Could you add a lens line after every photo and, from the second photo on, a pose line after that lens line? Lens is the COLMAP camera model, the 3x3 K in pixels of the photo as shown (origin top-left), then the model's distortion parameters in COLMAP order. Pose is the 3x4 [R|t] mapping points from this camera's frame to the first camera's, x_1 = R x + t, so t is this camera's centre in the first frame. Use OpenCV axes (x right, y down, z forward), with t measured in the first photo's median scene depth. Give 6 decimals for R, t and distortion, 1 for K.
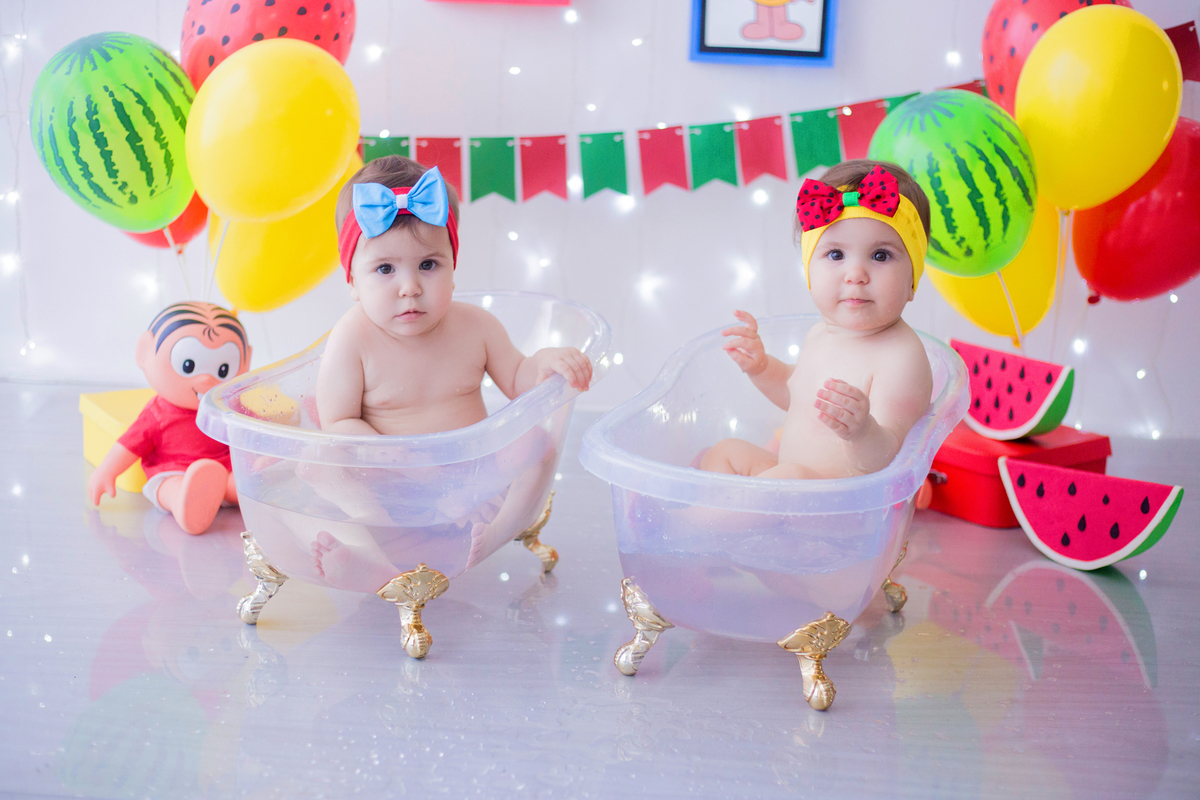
lens RADIAL K [[2223.1, 0, 586.1], [0, 2223.1, 404.0], [0, 0, 1]] dist [0.004200, -0.483983]
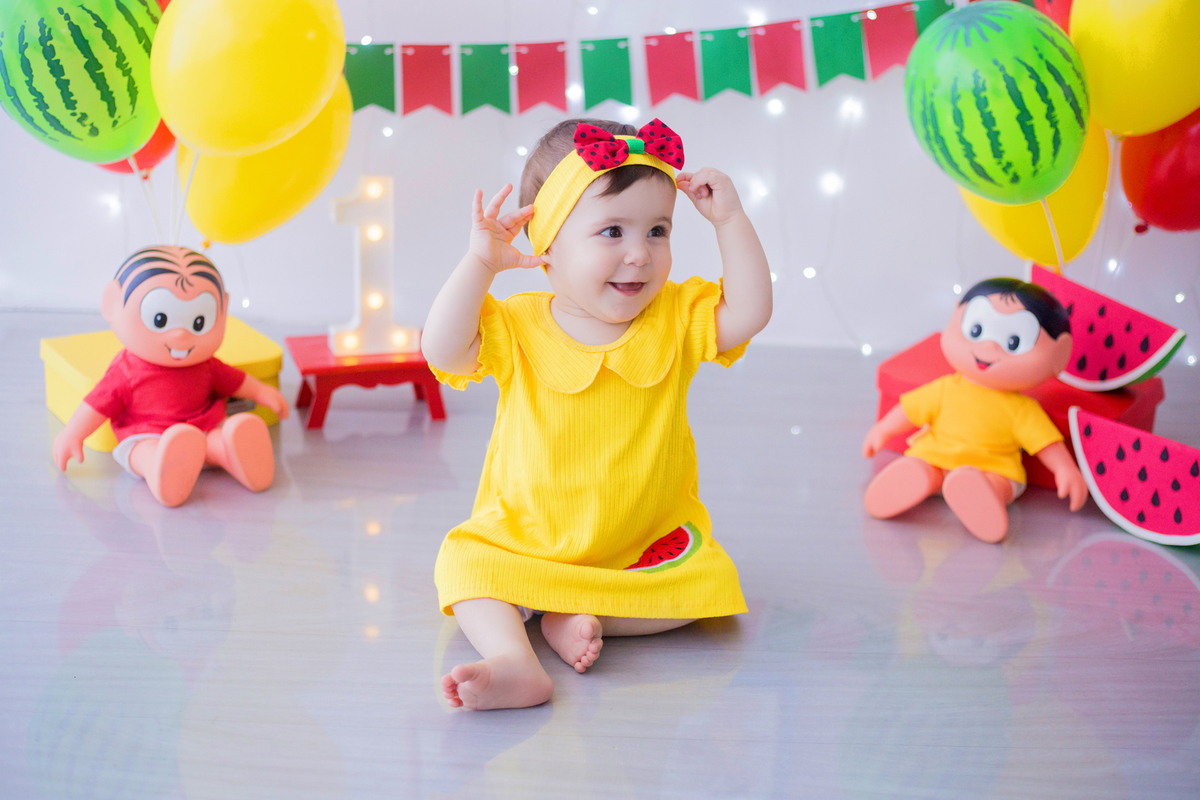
lens RADIAL K [[2153.5, 0, 599.2], [0, 2153.5, 355.3], [0, 0, 1]] dist [-0.062032, -0.215111]
pose [[0.999539, -0.015412, 0.026171, -0.023241], [0.013788, 0.998033, 0.061155, -0.052478], [-0.027062, -0.060766, 0.997785, 0.121691]]
